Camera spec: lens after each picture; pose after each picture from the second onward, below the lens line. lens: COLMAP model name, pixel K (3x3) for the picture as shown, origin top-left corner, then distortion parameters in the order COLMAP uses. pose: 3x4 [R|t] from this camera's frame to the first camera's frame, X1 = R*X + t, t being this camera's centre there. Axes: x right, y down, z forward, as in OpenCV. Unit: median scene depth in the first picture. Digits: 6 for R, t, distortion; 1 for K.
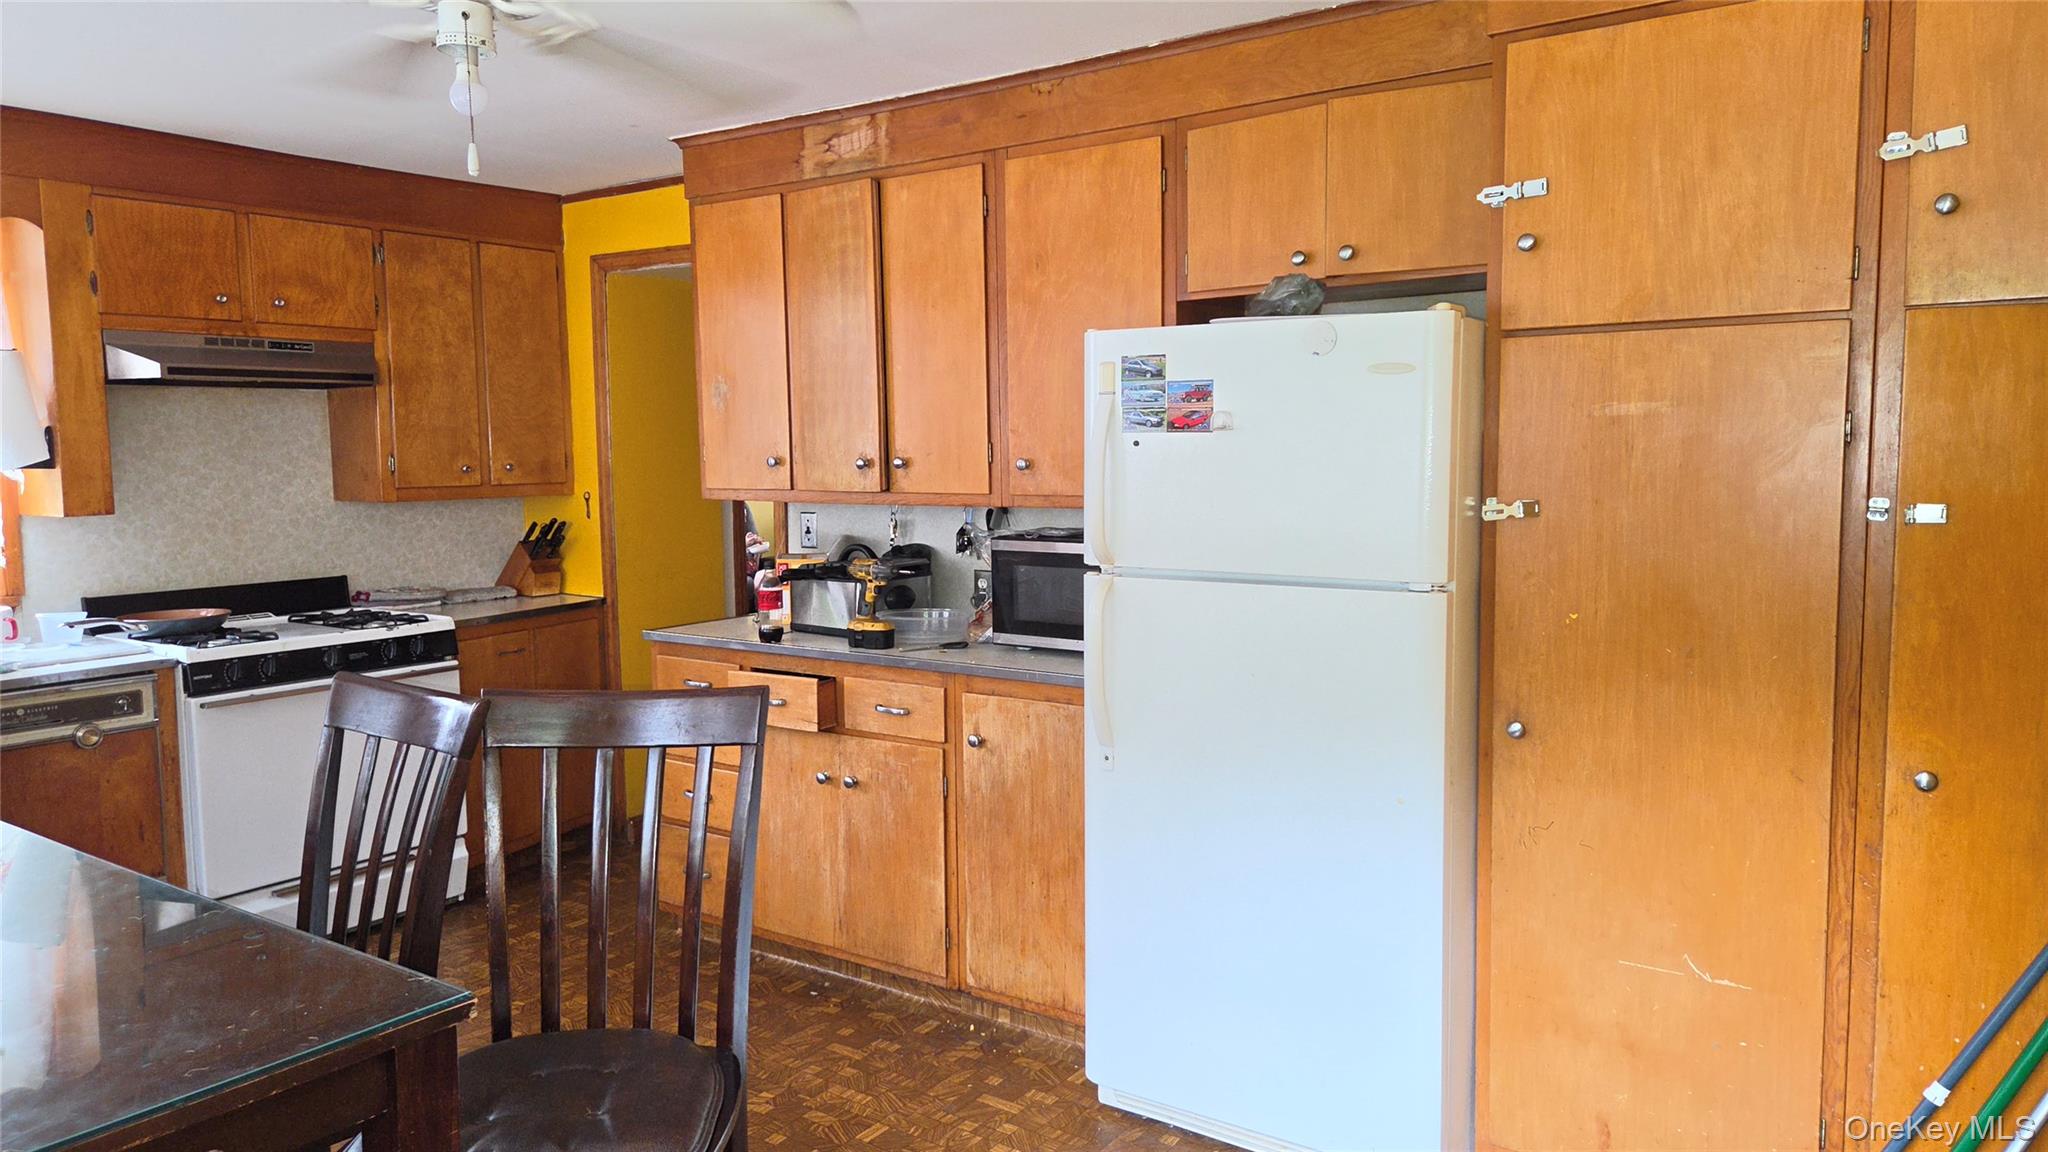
lens RADIAL K [[1391.5, 0, 1028.5], [0, 1391.5, 551.5], [0, 0, 1]] dist [0.127309, -0.091121]
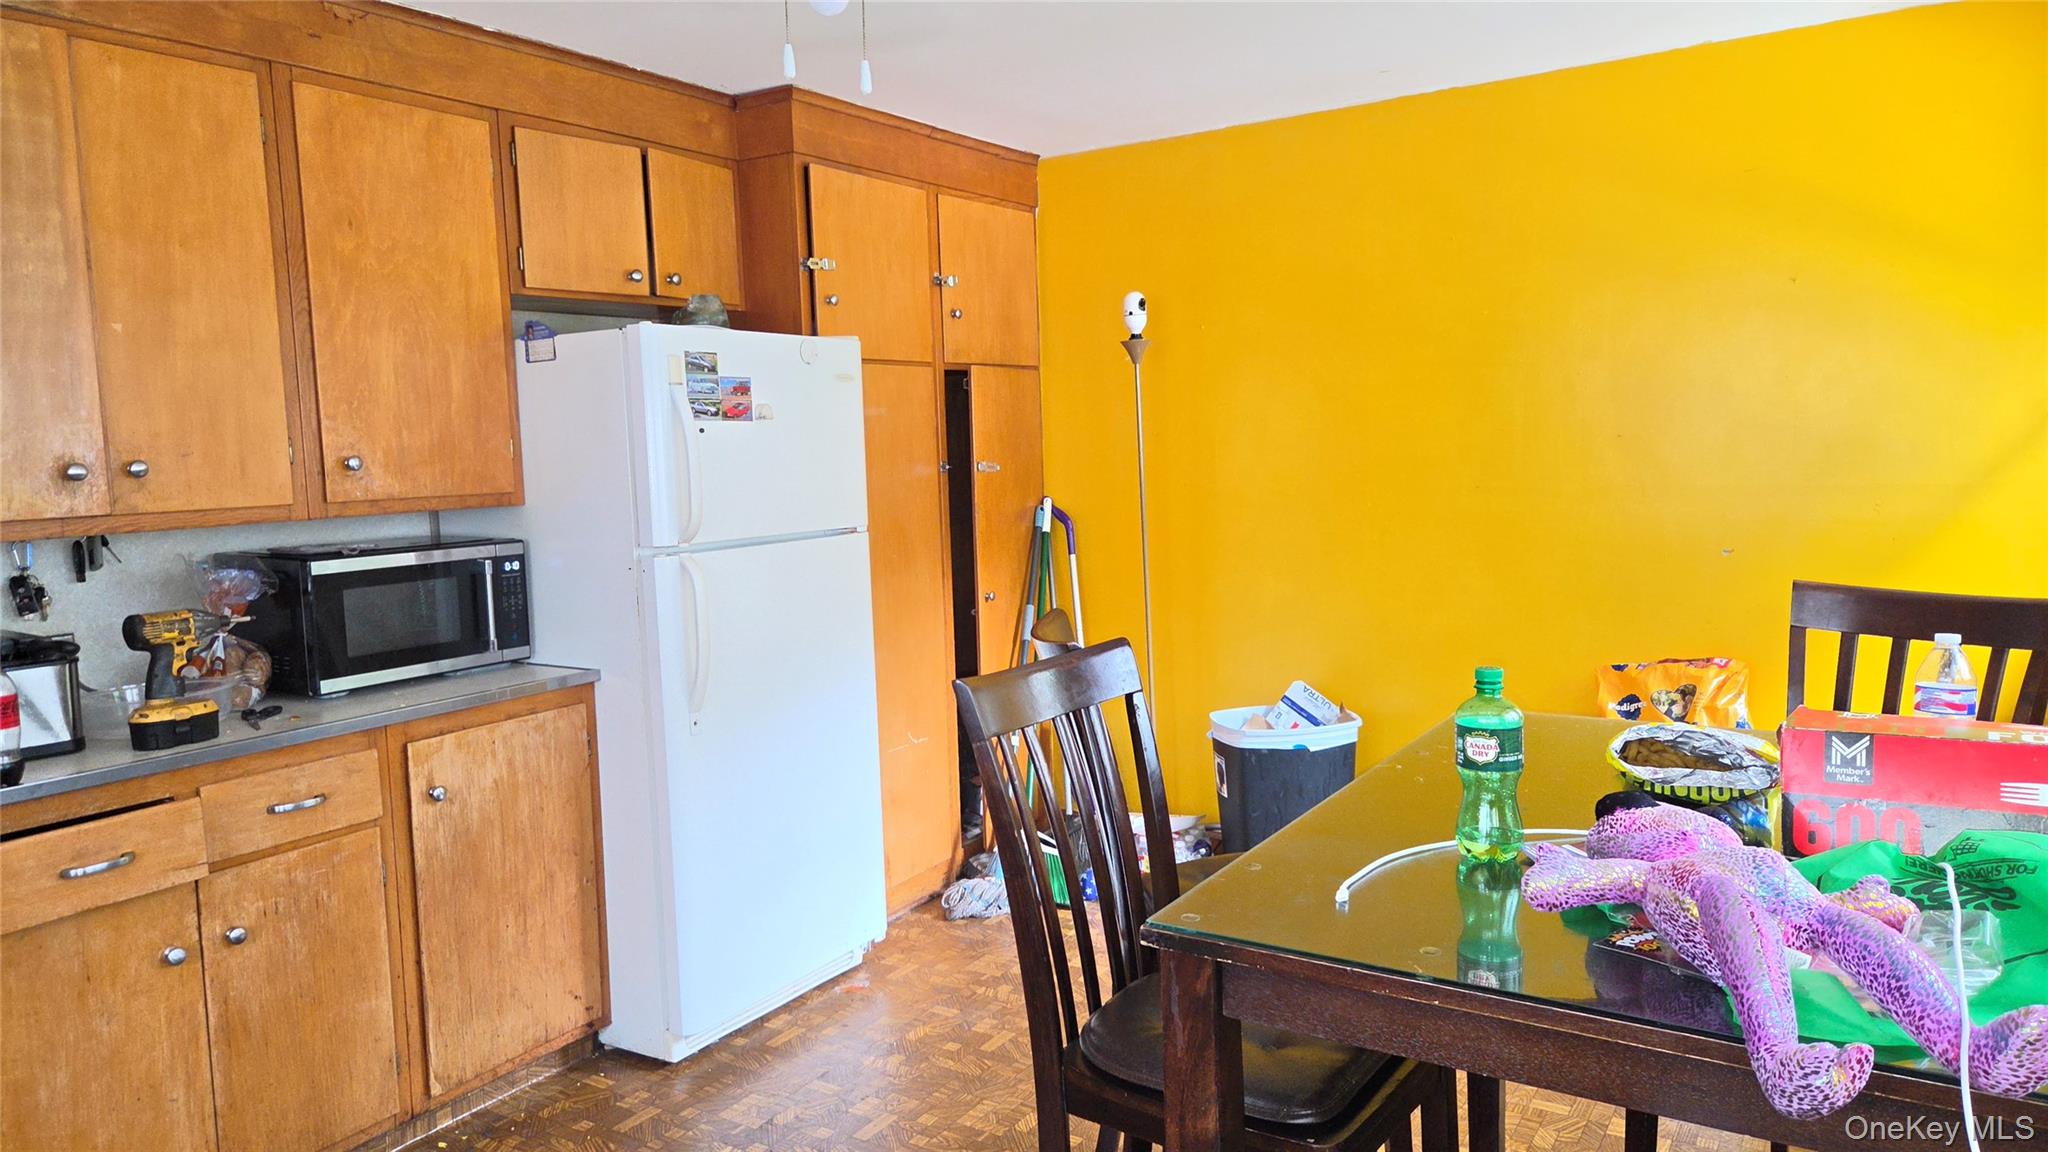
lens RADIAL K [[1391.5, 0, 1028.5], [0, 1391.5, 551.5], [0, 0, 1]] dist [0.127309, -0.091121]
pose [[-0.046453, -0.070018, 0.996464, -0.903574], [0.113208, 0.990745, 0.074894, -0.031008], [-0.992485, 0.116287, -0.038097, 0.680637]]
